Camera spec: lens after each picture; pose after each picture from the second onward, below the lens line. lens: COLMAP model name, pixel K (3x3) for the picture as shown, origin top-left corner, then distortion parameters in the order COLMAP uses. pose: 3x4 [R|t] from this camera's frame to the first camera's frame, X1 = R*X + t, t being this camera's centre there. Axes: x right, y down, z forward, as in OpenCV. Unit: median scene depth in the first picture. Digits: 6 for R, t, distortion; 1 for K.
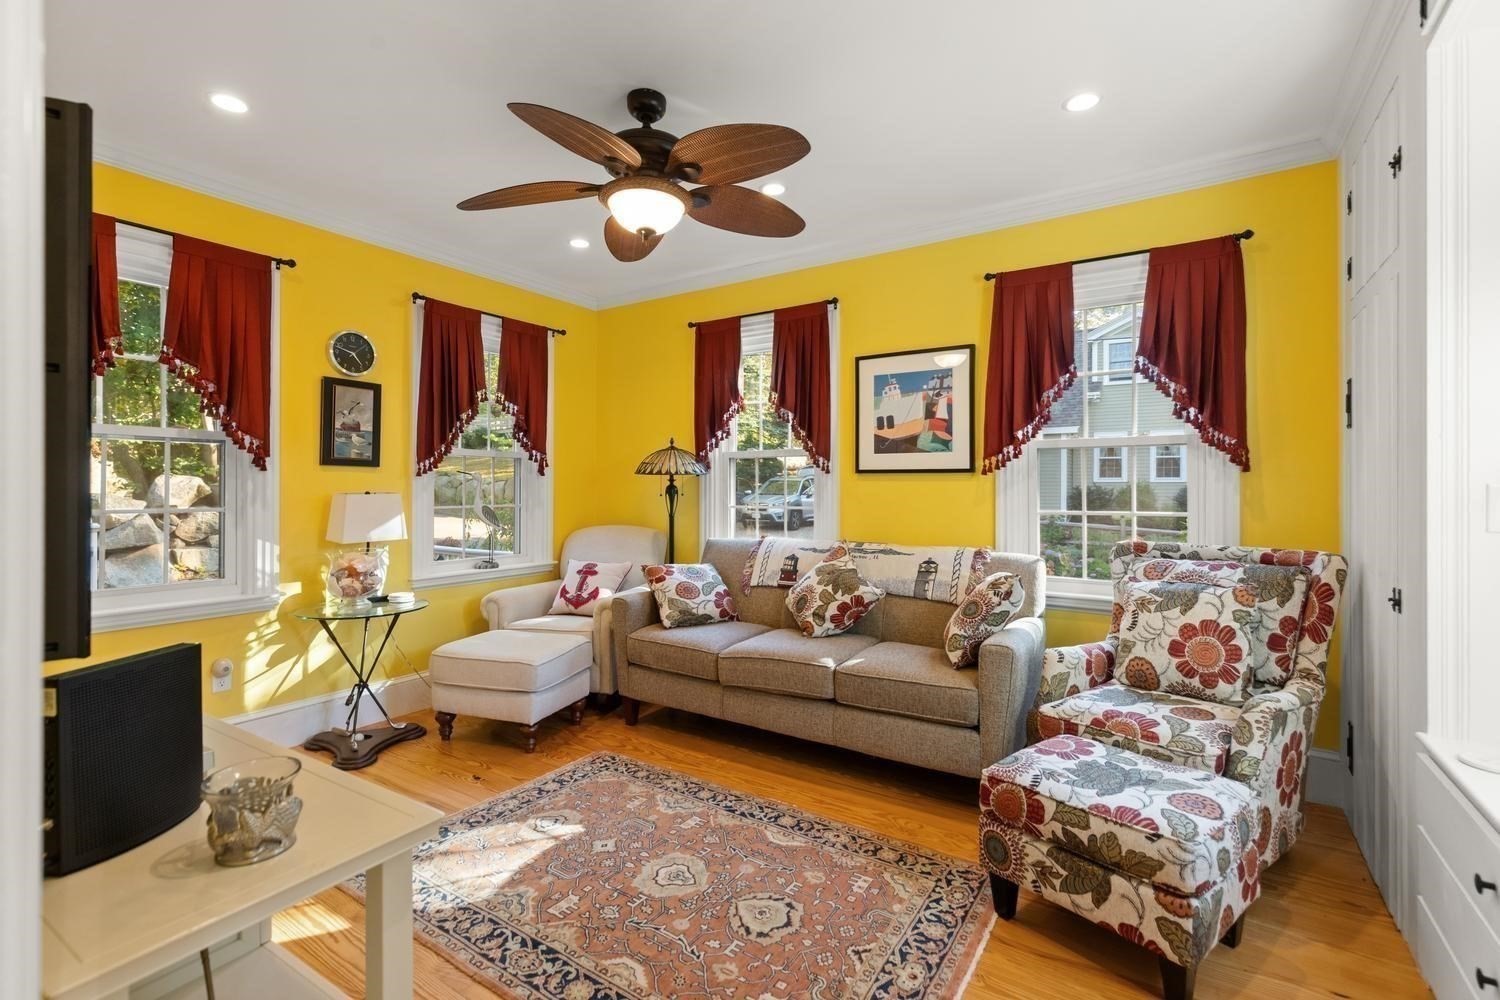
lens RADIAL K [[670.4, 0, 758.2], [0, 670.4, 490.7], [0, 0, 1]] dist [0.002208, -0.000326]
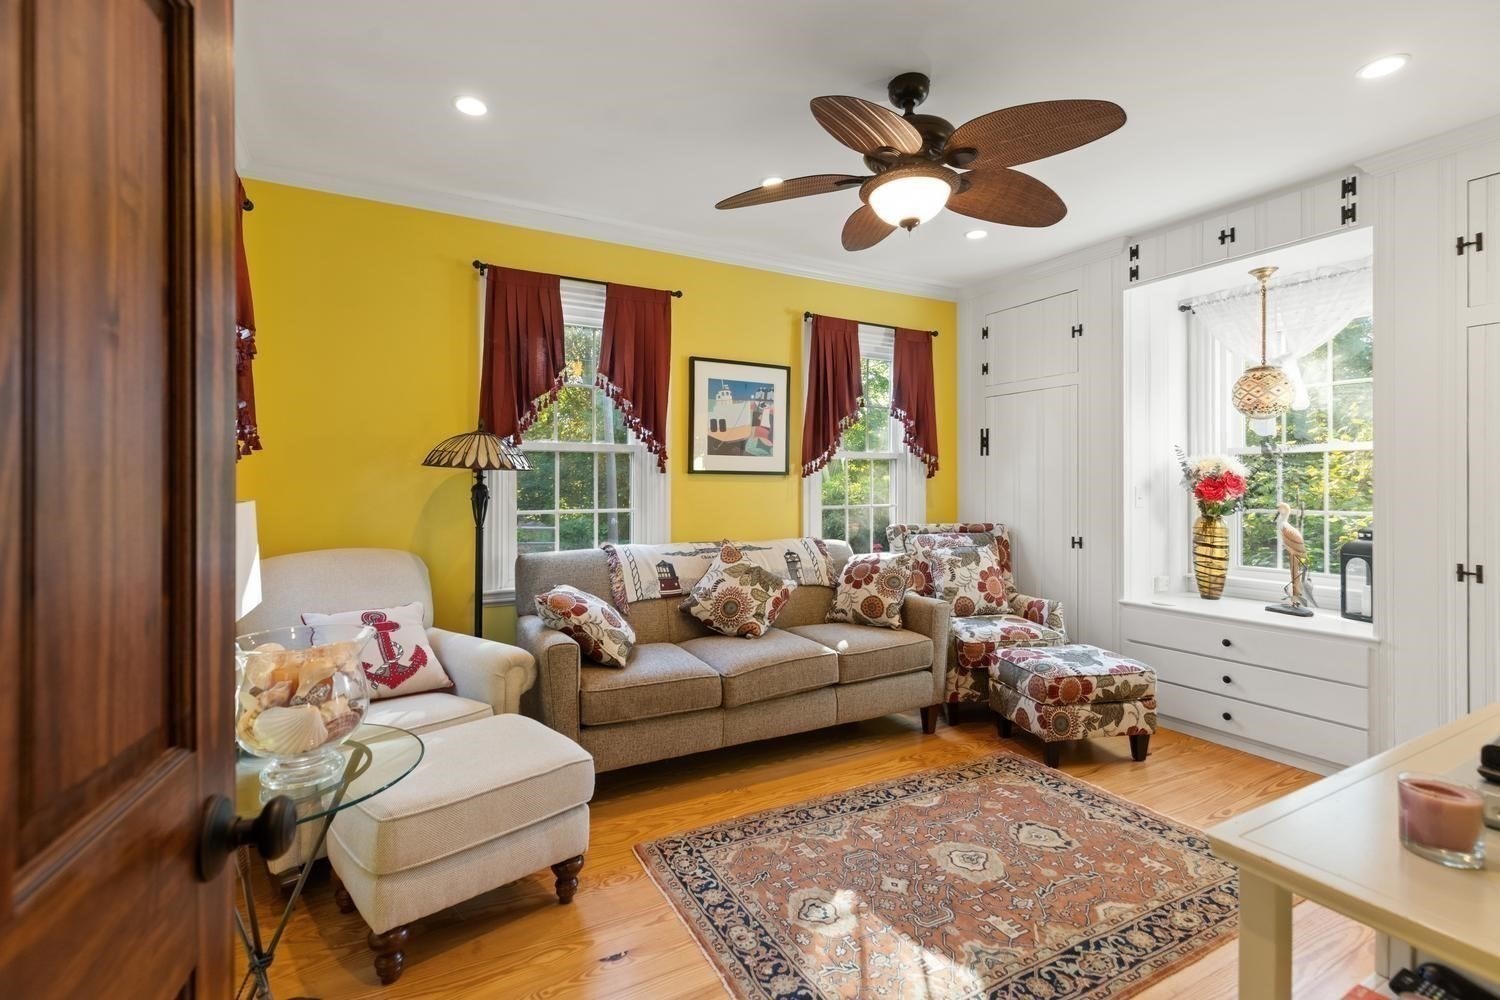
lens RADIAL K [[670.4, 0, 743.3], [0, 670.4, 488.4], [0, 0, 1]] dist [0.002208, -0.000326]
pose [[0.488487, -0.003200, 0.872565, -0.909147], [0.002549, 0.999994, 0.002241, -0.007695], [-0.872567, 0.001129, 0.488493, 0.596765]]
